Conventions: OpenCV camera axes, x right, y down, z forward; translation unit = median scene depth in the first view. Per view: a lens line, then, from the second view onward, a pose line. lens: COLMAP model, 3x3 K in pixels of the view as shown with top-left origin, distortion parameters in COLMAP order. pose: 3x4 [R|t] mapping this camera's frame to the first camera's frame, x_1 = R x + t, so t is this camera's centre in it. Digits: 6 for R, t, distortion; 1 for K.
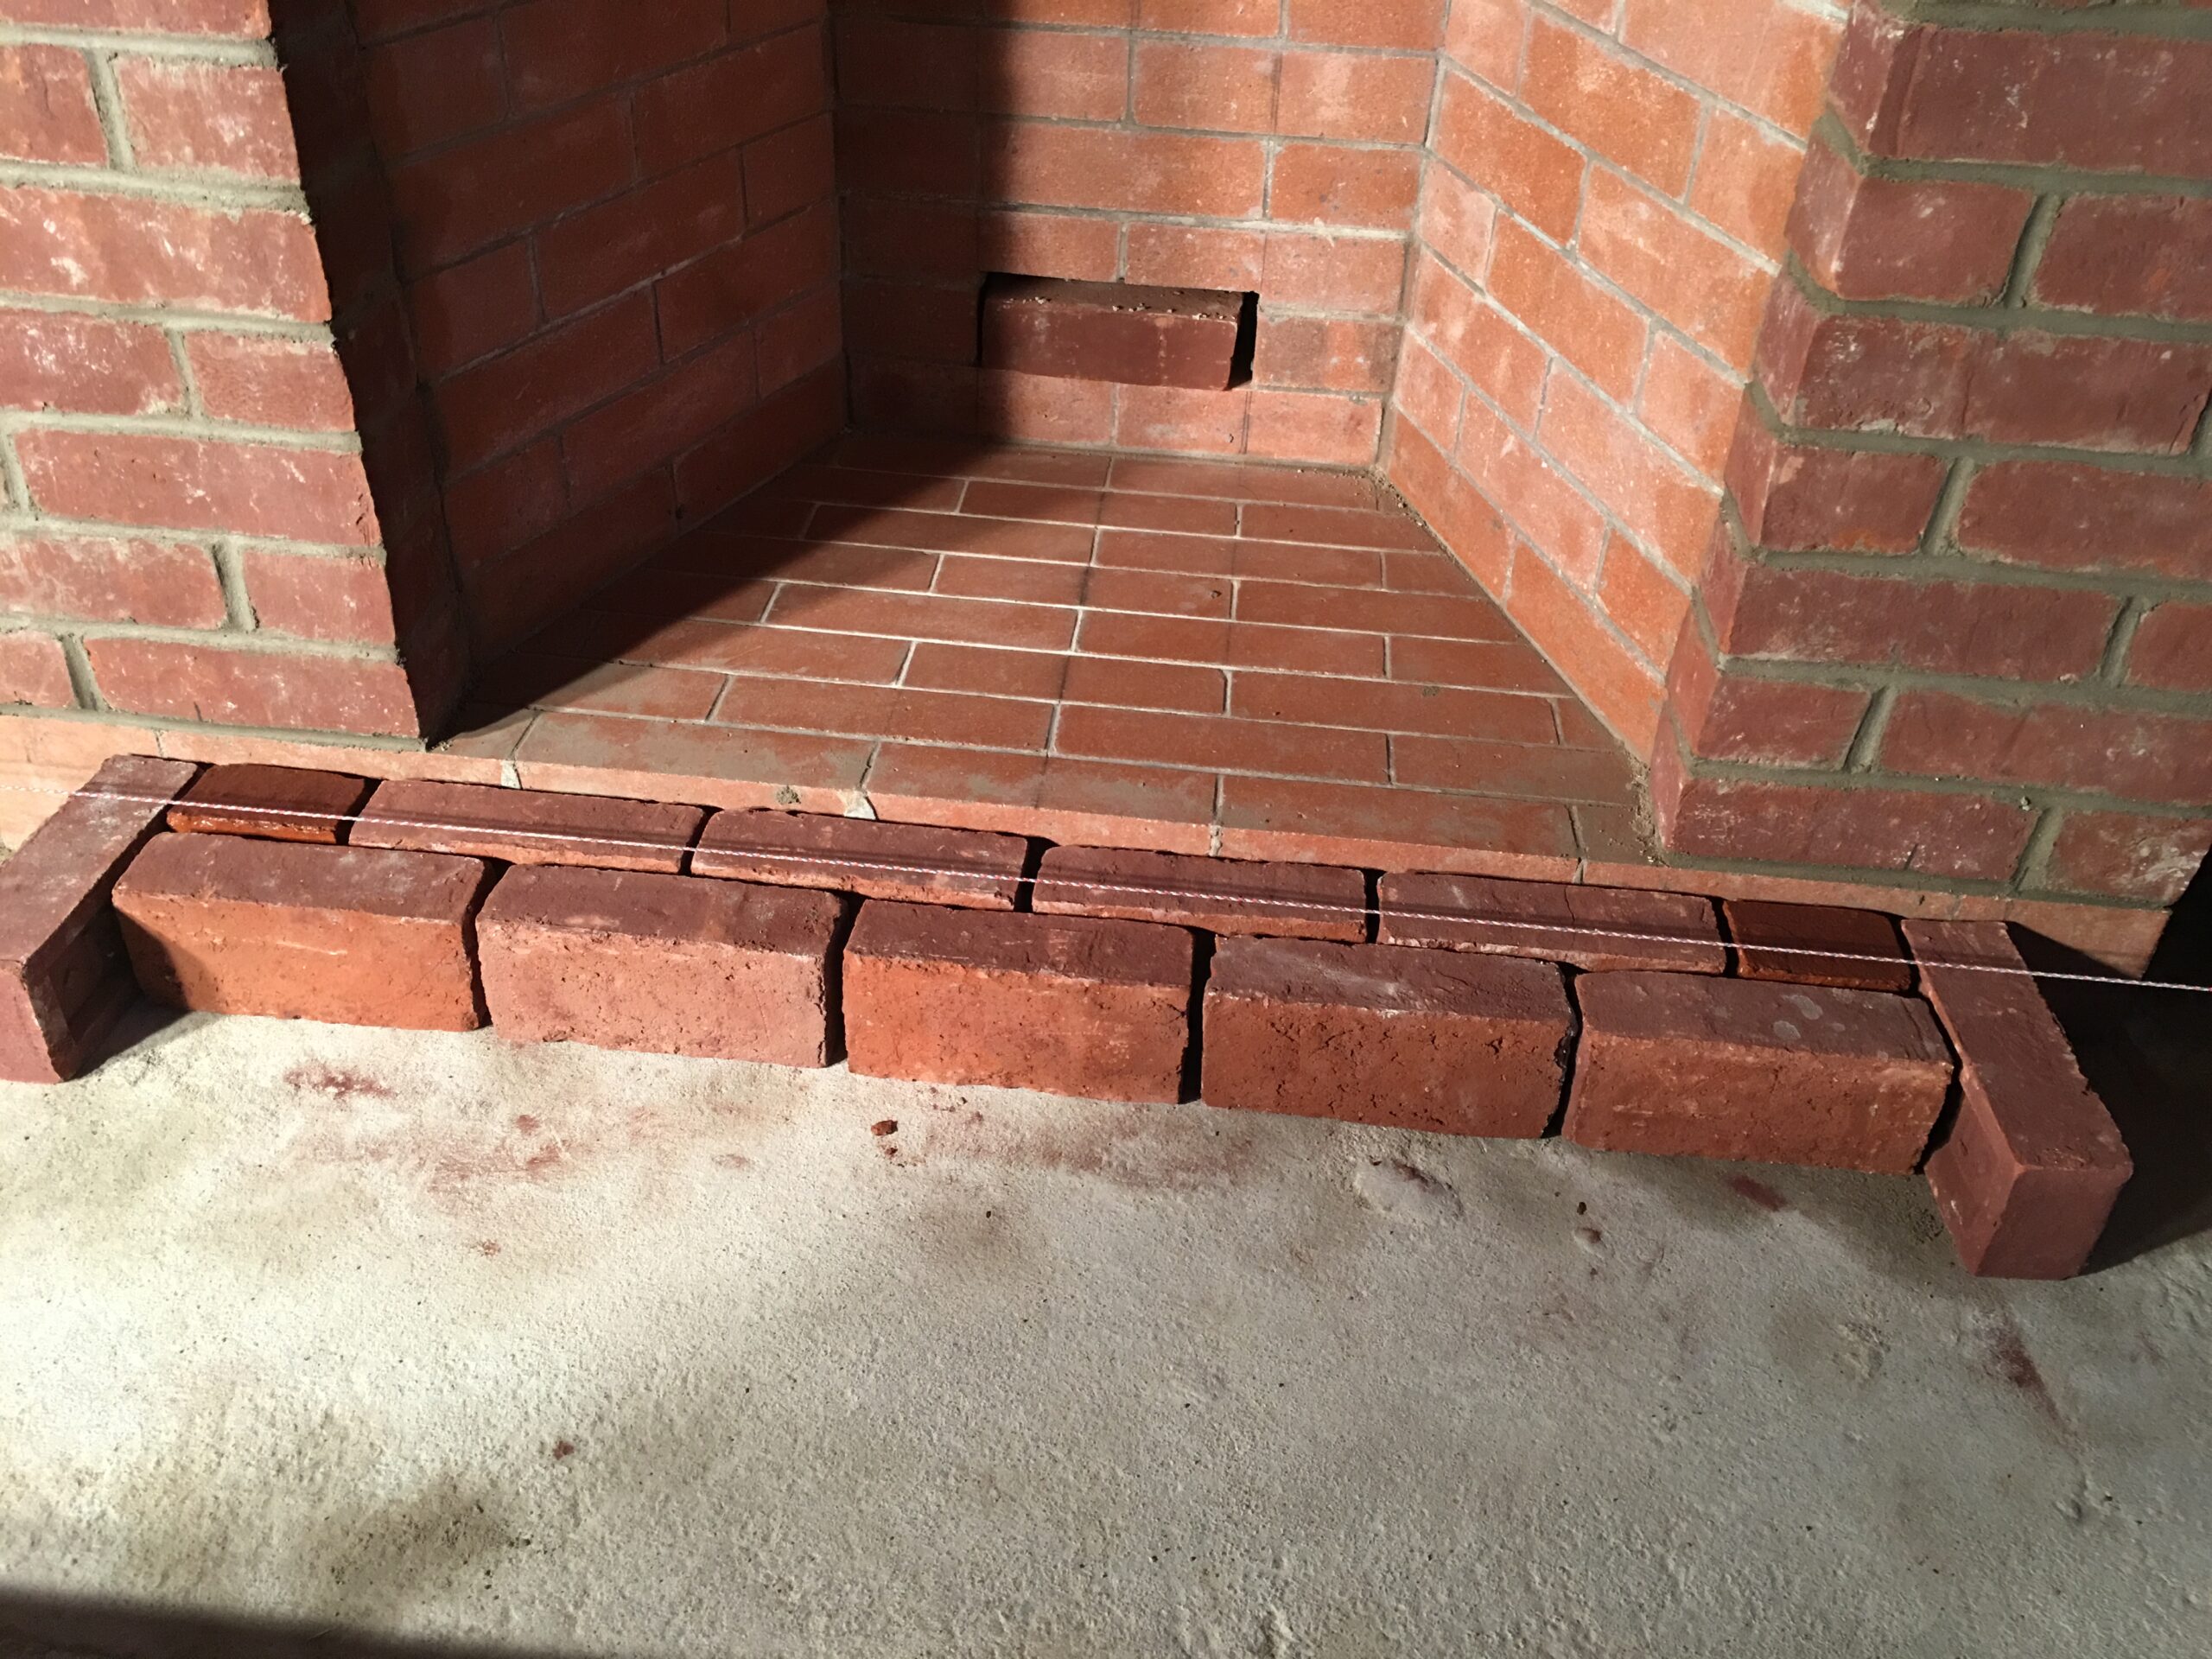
lens RADIAL K [[1861.8, 0, 1080.0], [0, 1861.8, 832.5], [0, 0, 1]] dist [0.094042, -0.107420]
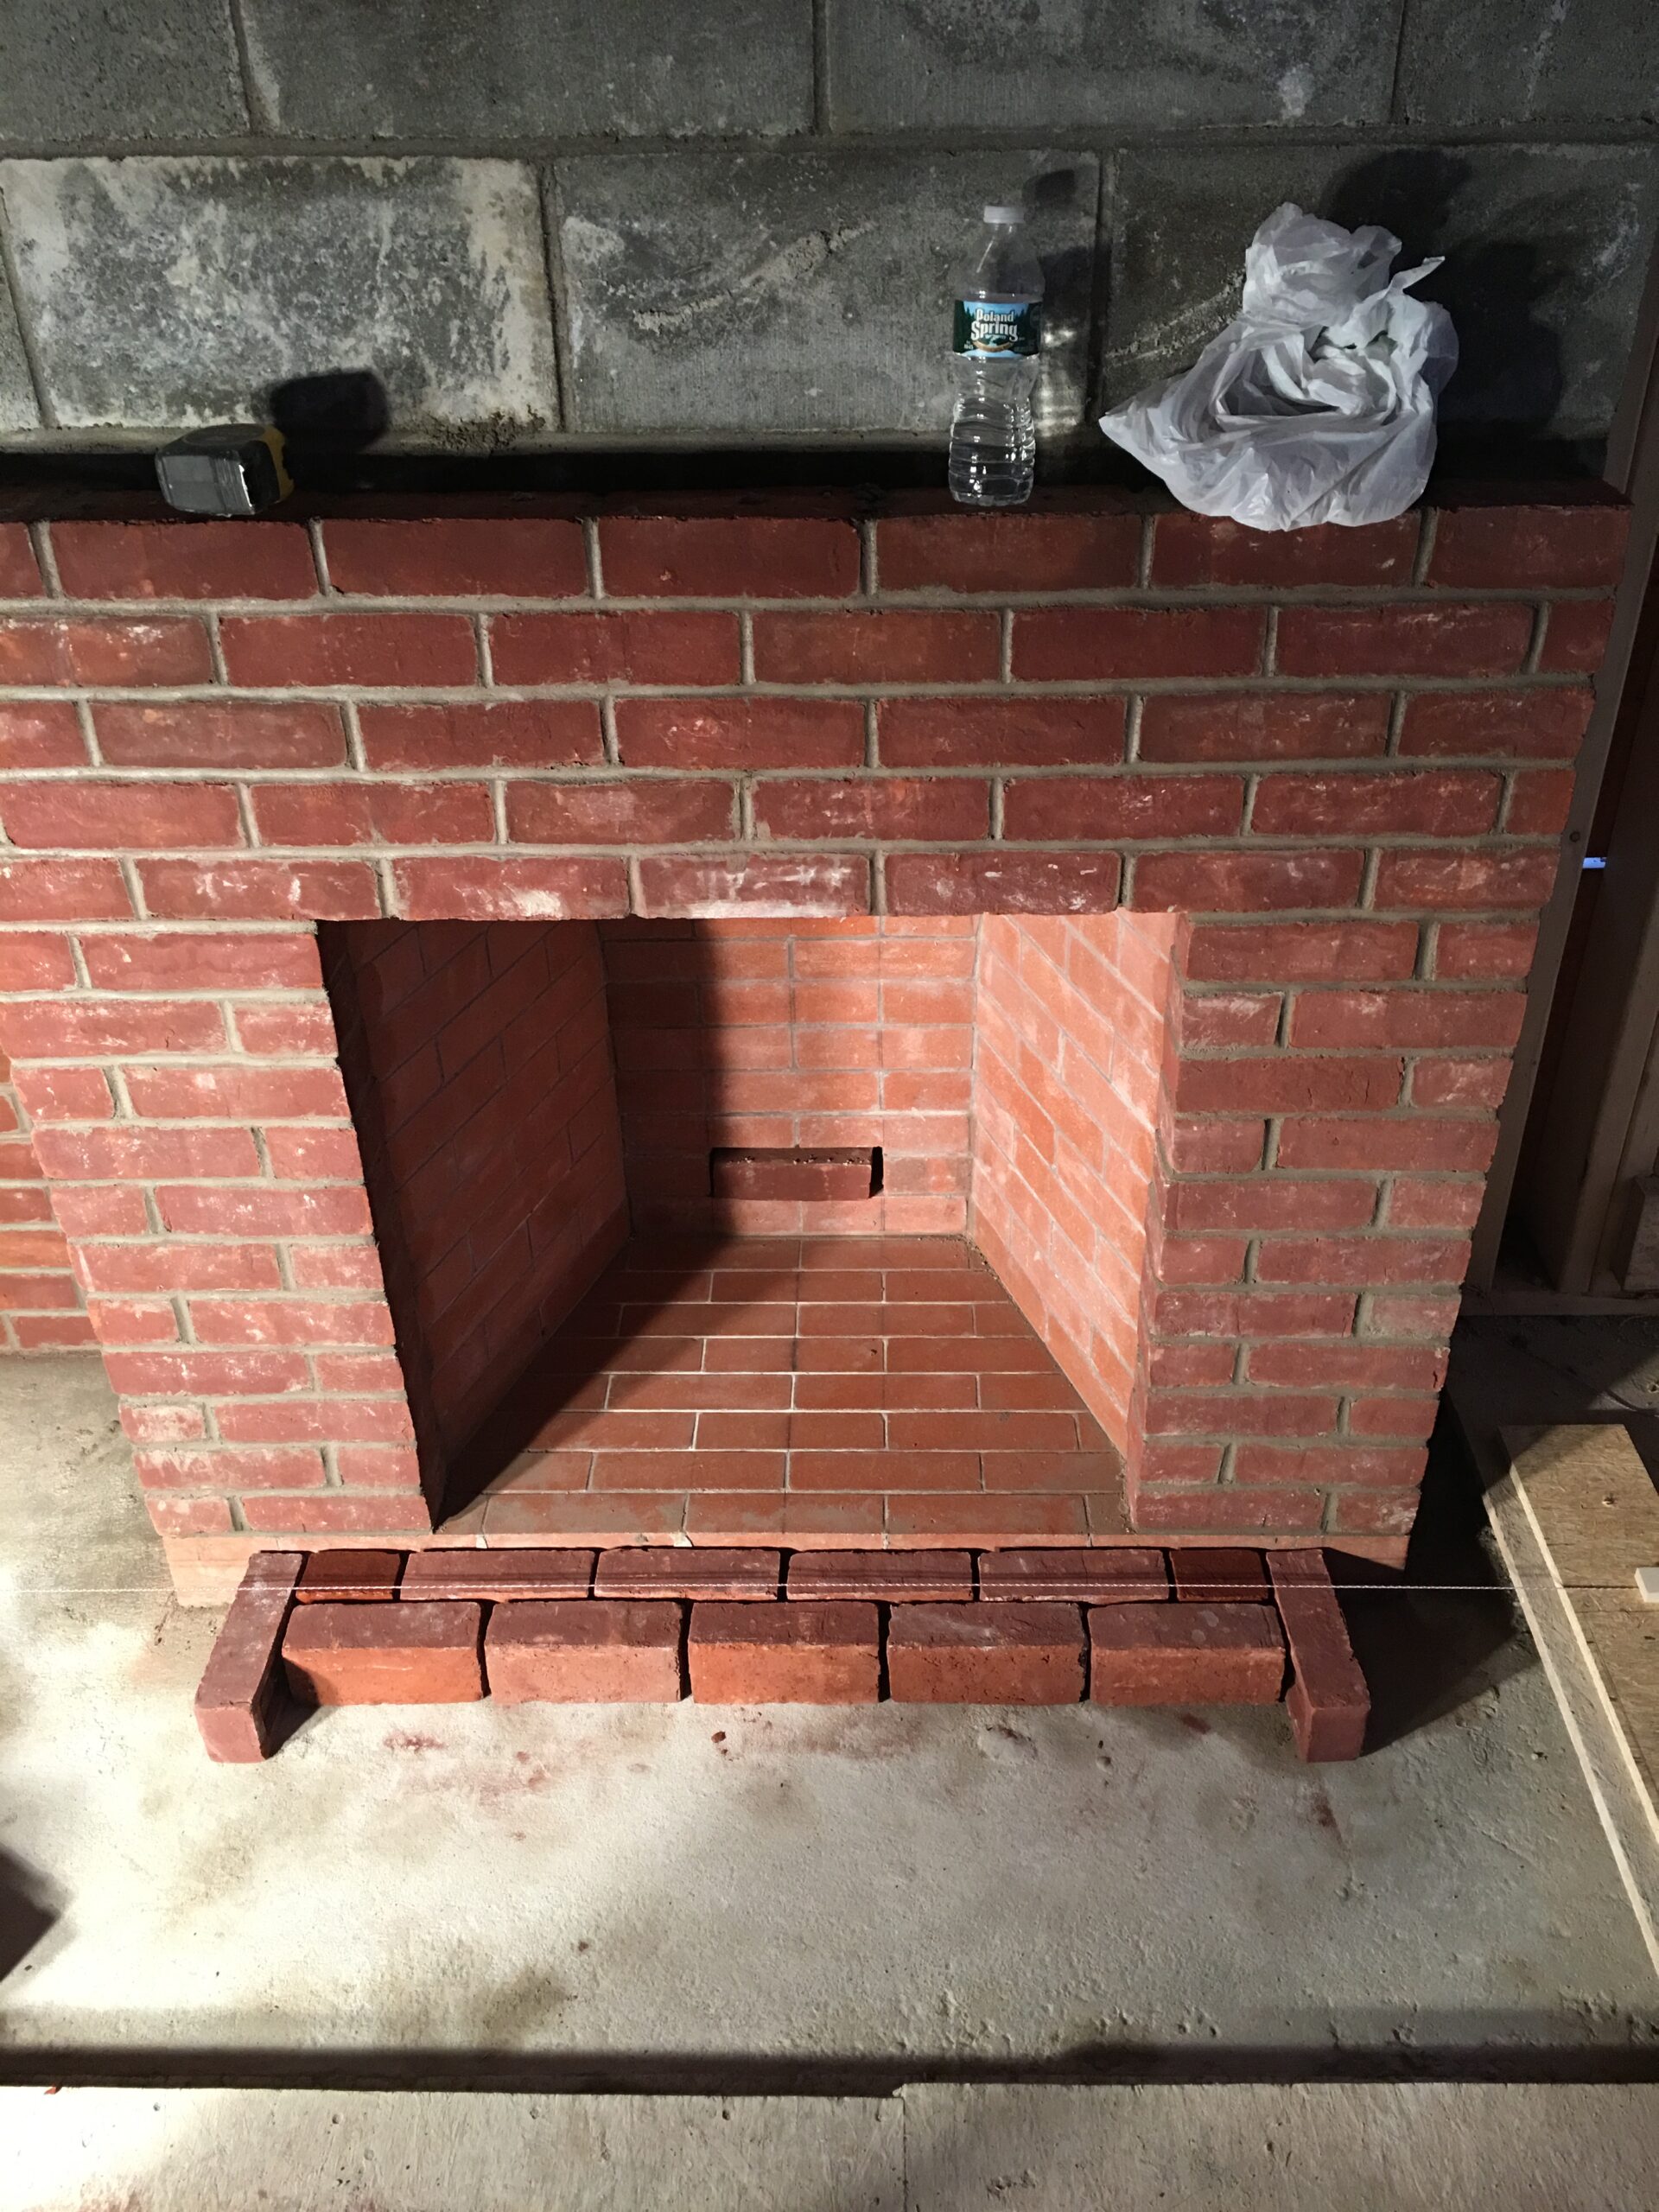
lens RADIAL K [[1852.6, 0, 829.5], [0, 1852.6, 1106.0], [0, 0, 1]] dist [0.110230, -0.113583]
pose [[0.995074, -0.092863, 0.034691, -0.003852], [0.094046, 0.994981, -0.034183, -0.379301], [-0.031342, 0.037277, 0.998813, -0.841611]]
